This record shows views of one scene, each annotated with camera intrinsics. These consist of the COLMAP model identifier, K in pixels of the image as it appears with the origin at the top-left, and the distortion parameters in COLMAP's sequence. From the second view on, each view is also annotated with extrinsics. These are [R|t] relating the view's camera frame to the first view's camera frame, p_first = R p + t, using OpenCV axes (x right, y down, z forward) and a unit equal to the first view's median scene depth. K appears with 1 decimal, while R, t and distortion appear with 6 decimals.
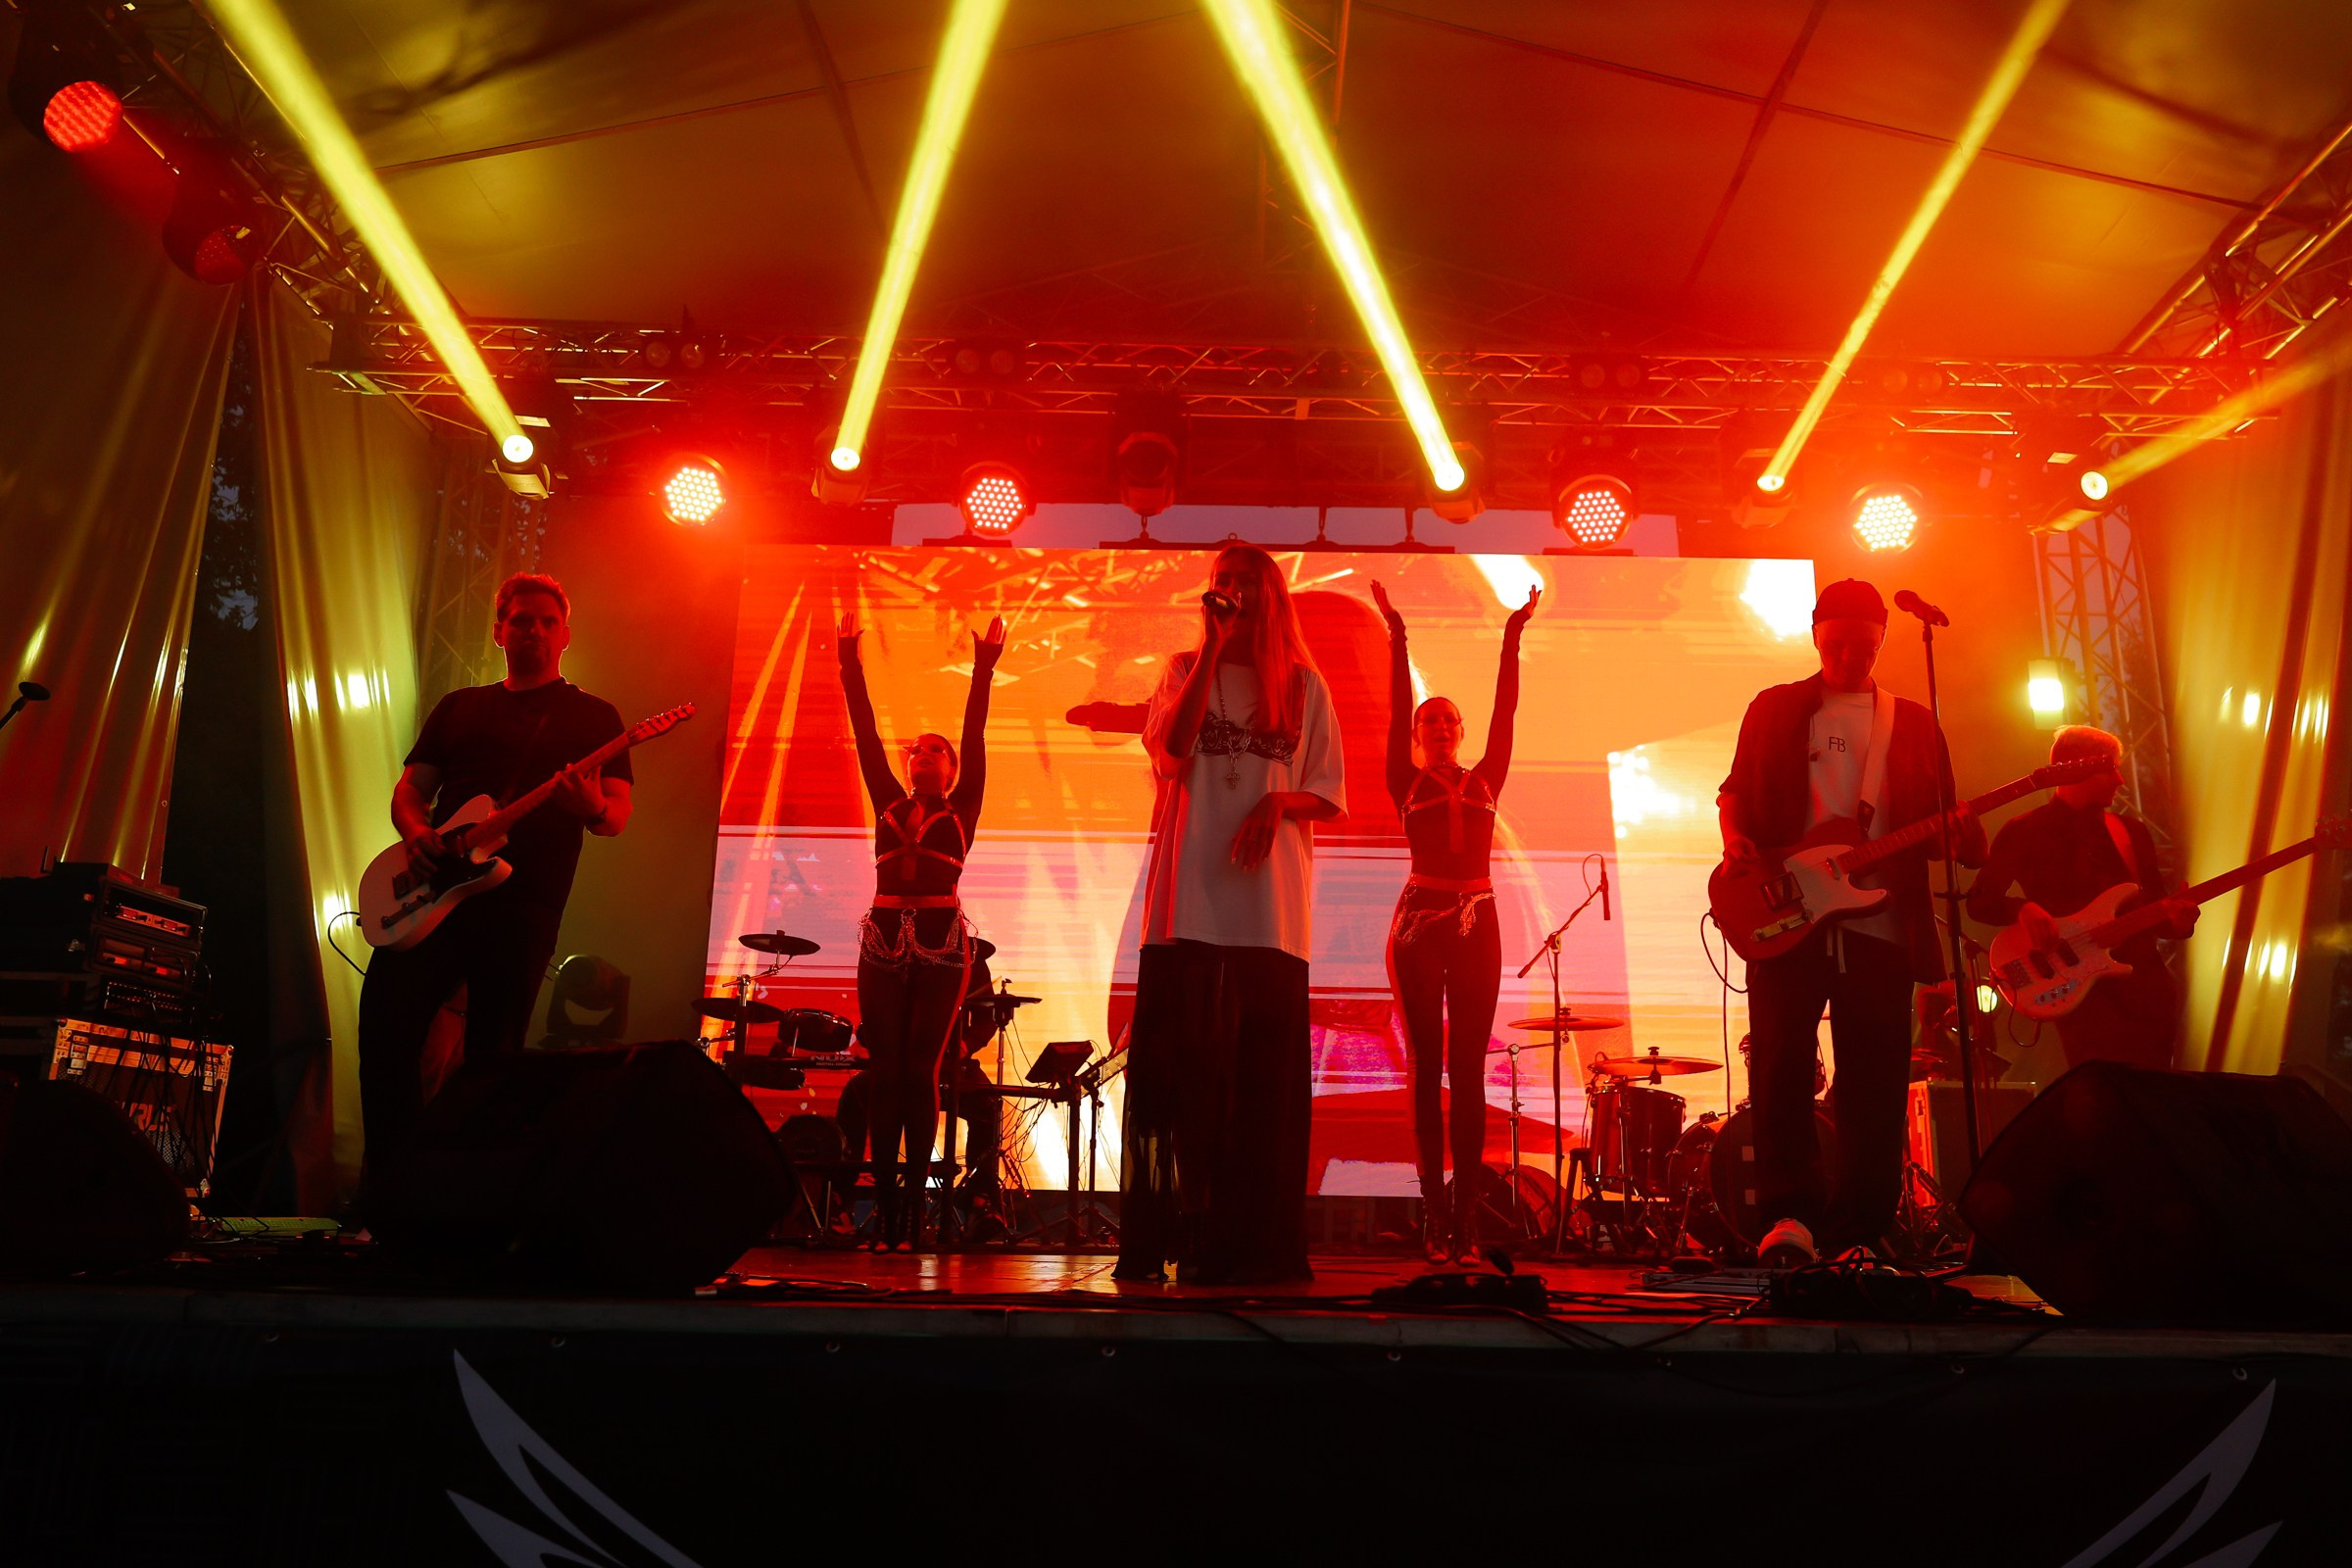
lens RADIAL K [[1578.6, 0, 1145.1], [0, 1578.6, 855.0], [0, 0, 1]] dist [-0.006330, 0.002951]
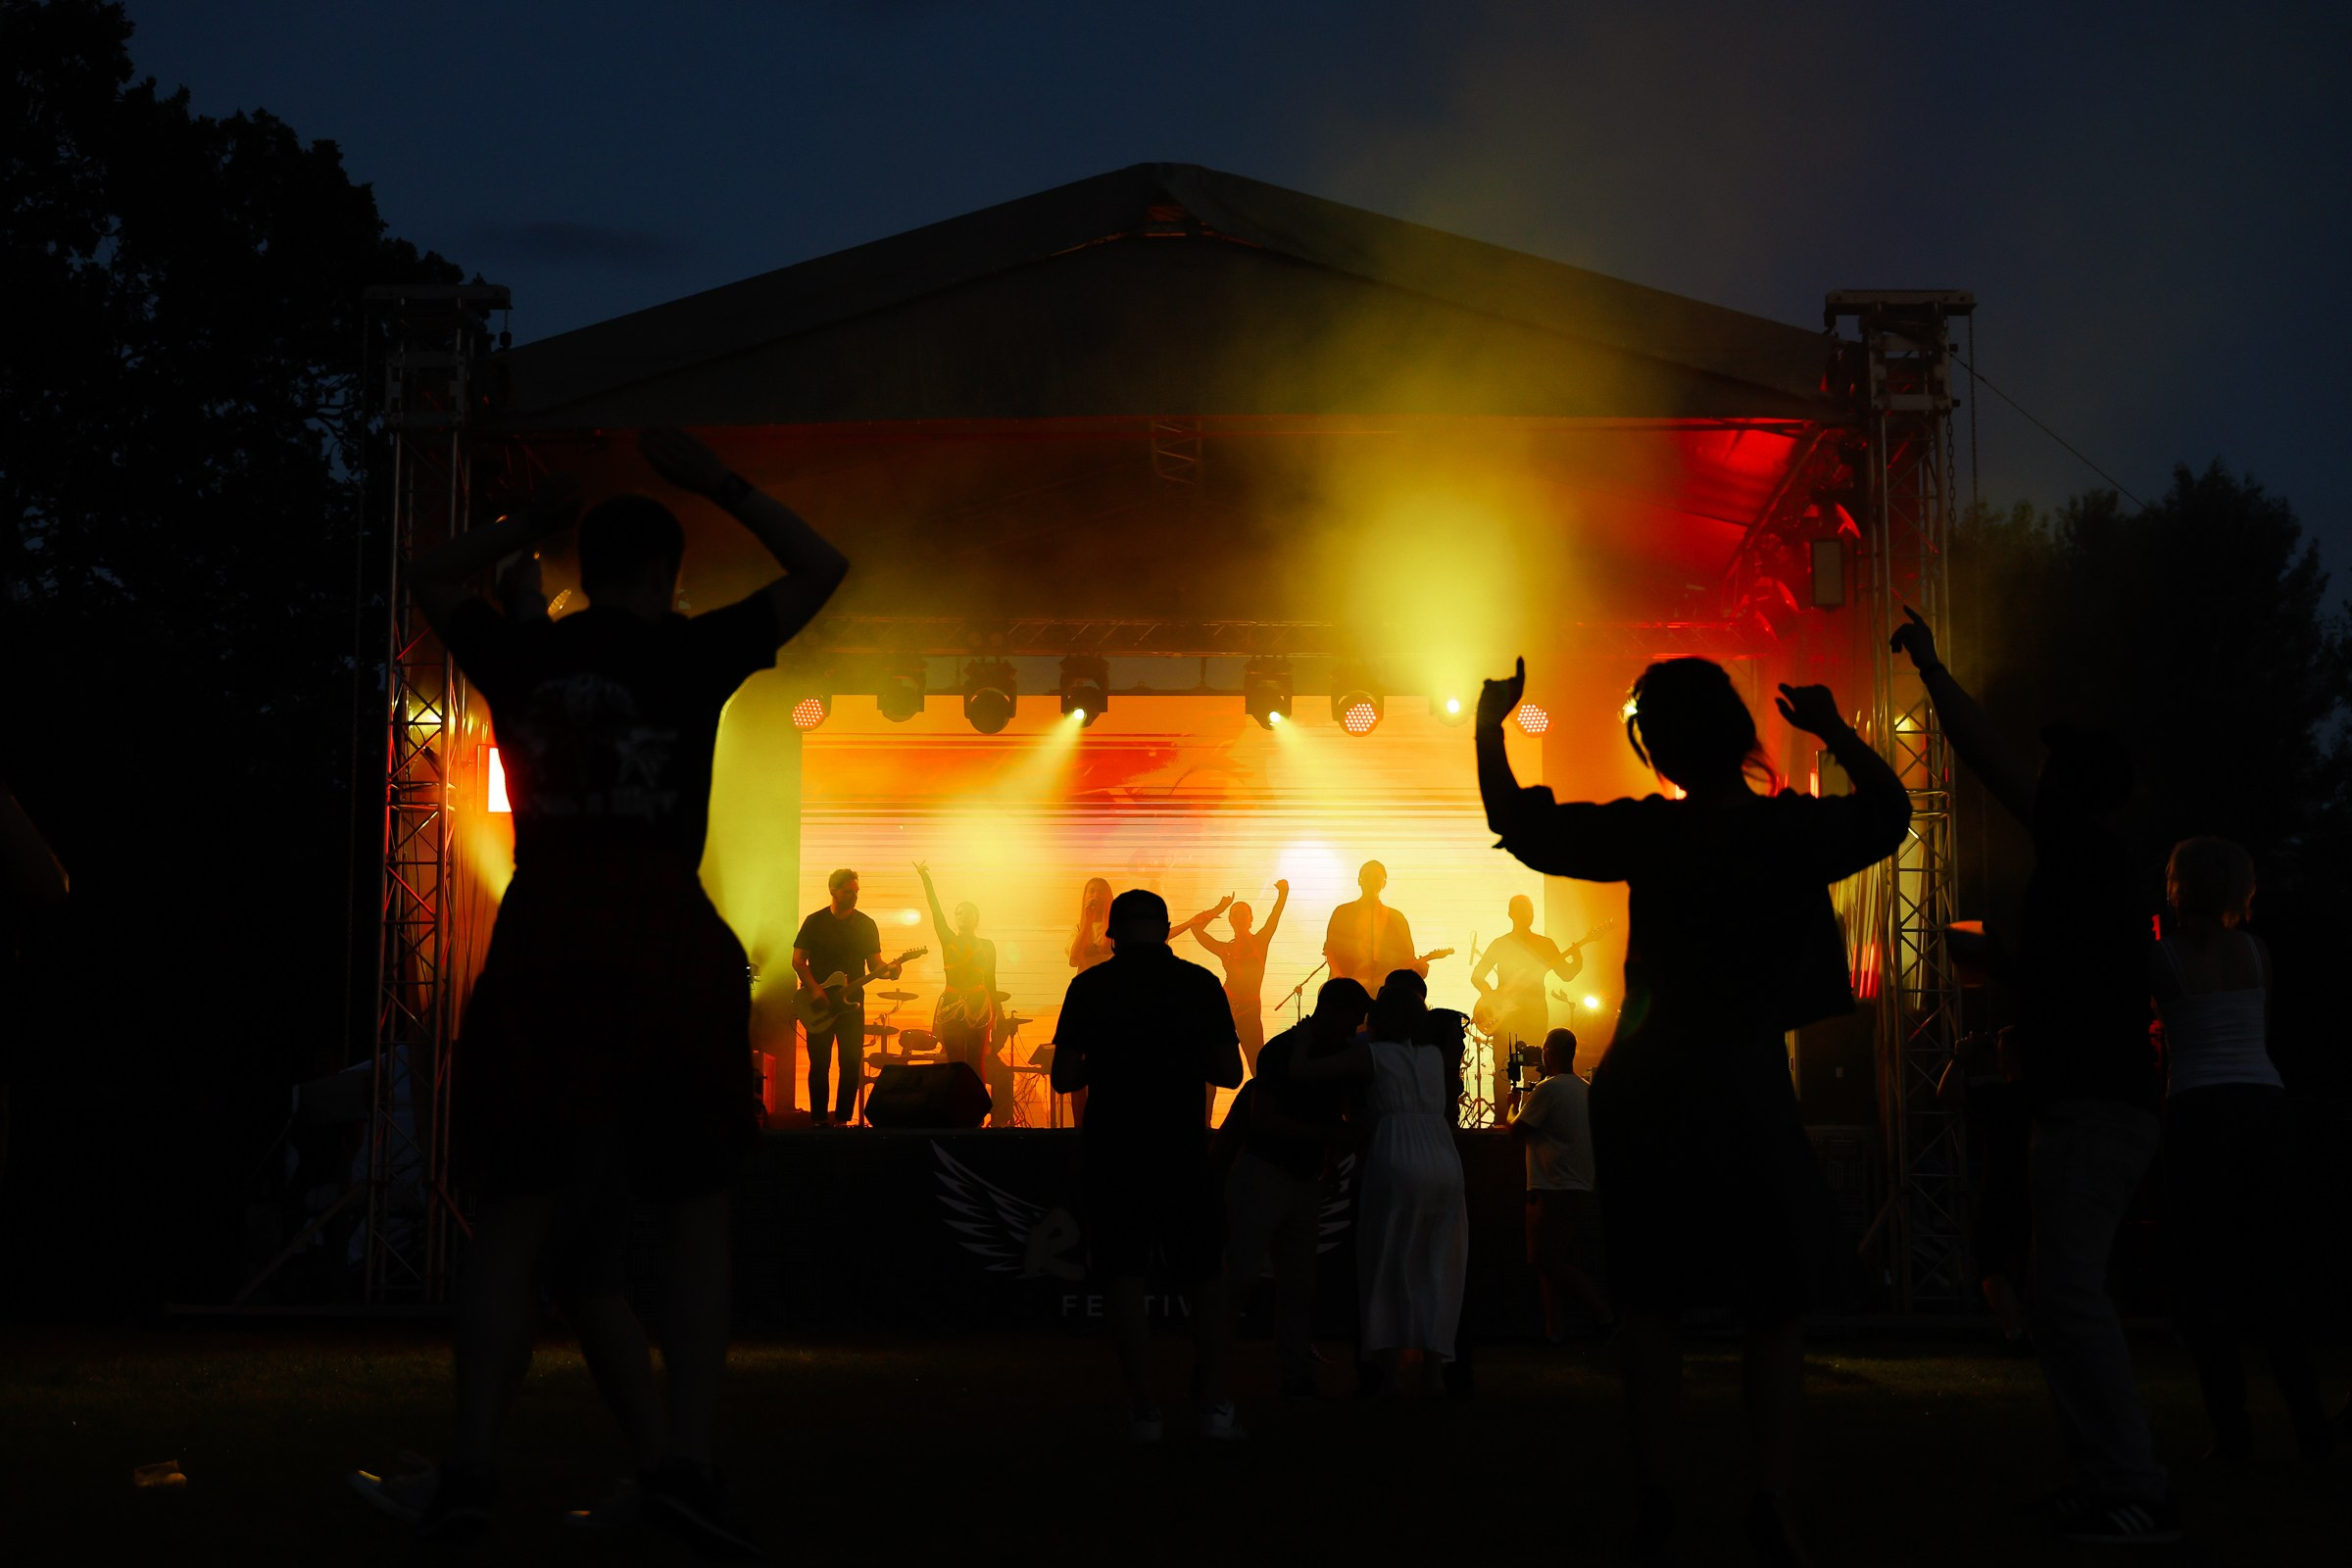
lens RADIAL K [[3040.1, 0, 1047.0], [0, 3040.1, 780.1], [0, 0, 1]] dist [0.004555, -0.000644]
pose [[0.999880, -0.014434, -0.005646, -0.029389], [0.014779, 0.997657, 0.066802, -0.527838], [0.004669, -0.066877, 0.997750, -3.138845]]
